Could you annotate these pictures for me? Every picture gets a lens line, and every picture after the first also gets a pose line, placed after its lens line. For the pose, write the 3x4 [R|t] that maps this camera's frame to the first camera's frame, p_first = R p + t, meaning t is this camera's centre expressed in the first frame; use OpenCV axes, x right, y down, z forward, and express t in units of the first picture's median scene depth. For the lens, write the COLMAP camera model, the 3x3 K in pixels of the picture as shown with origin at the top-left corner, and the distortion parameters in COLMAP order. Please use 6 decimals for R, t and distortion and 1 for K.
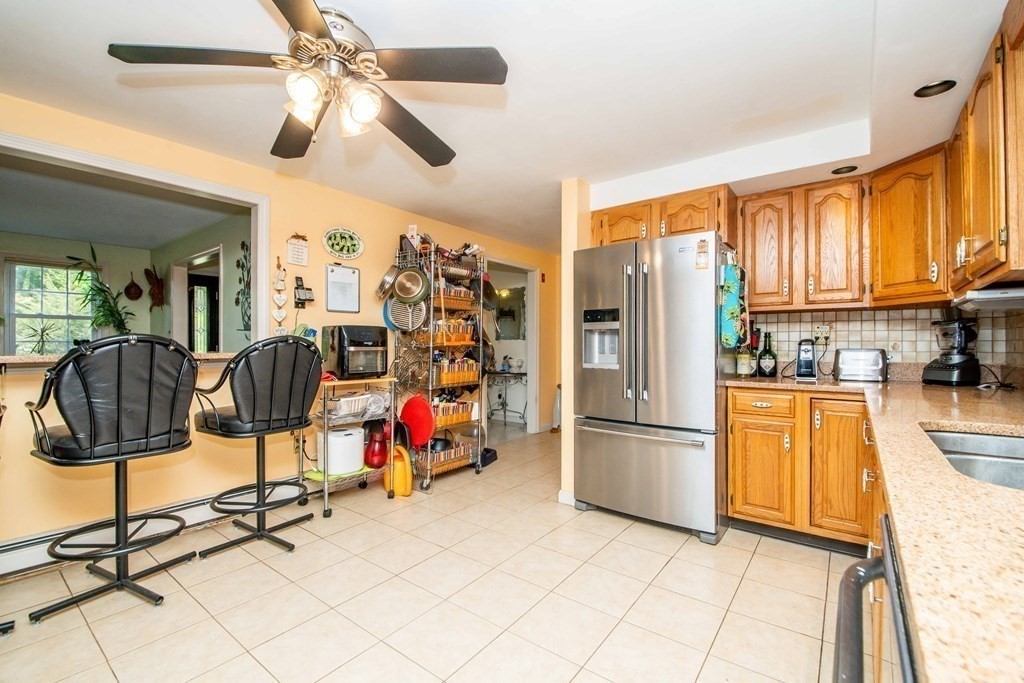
lens RADIAL K [[426.6, 0, 514.3], [0, 426.6, 343.7], [0, 0, 1]] dist [0.002089, 0.000124]
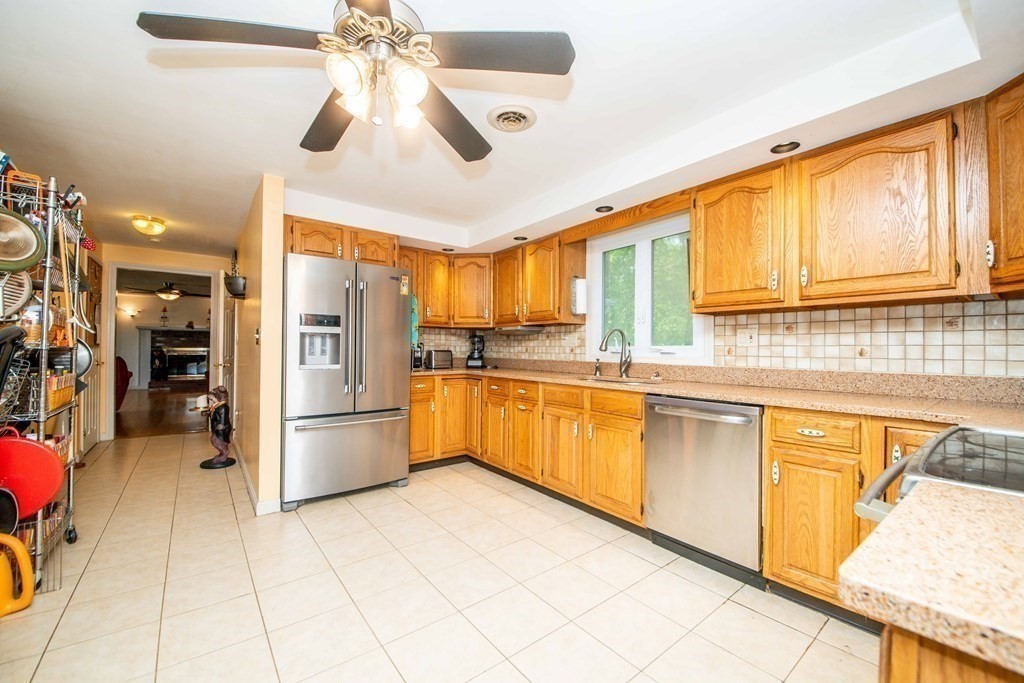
lens RADIAL K [[412.2, 0, 494.6], [0, 412.2, 339.2], [0, 0, 1]] dist [-0.006514, -0.000452]
pose [[0.274429, 0.020191, 0.961396, -0.778475], [-0.013200, 0.999764, -0.017229, -0.006395], [-0.961517, -0.007962, 0.274630, 0.321420]]
